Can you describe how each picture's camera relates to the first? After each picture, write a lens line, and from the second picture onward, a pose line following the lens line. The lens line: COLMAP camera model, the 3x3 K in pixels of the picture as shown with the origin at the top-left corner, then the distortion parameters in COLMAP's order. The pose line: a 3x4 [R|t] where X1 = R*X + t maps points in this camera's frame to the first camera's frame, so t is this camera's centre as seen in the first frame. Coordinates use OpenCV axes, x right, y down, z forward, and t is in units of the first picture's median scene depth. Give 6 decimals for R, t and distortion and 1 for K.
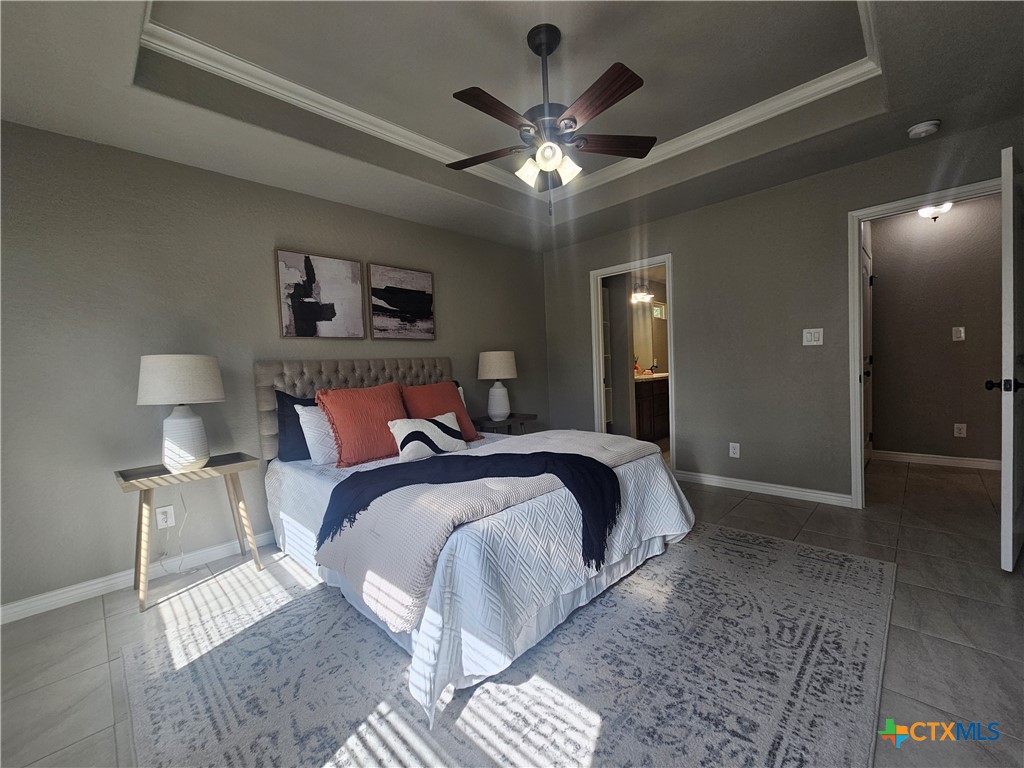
lens RADIAL K [[419.7, 0, 510.7], [0, 419.7, 384.4], [0, 0, 1]] dist [0.000822, 0.001003]
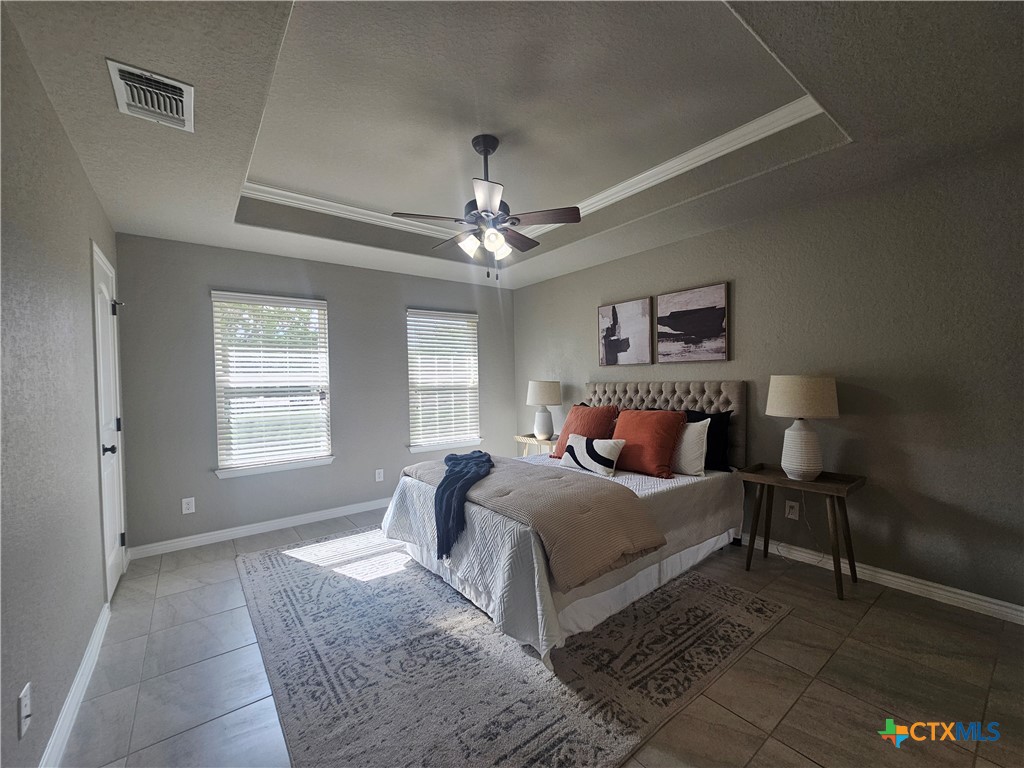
lens RADIAL K [[419.7, 0, 511.2], [0, 419.7, 386.5], [0, 0, 1]] dist [0.000822, 0.001003]
pose [[-0.137205, 0.061576, -0.988627, 0.906193], [-0.015267, 0.997816, 0.064267, -0.126345], [0.990425, 0.023911, -0.135965, 0.855936]]
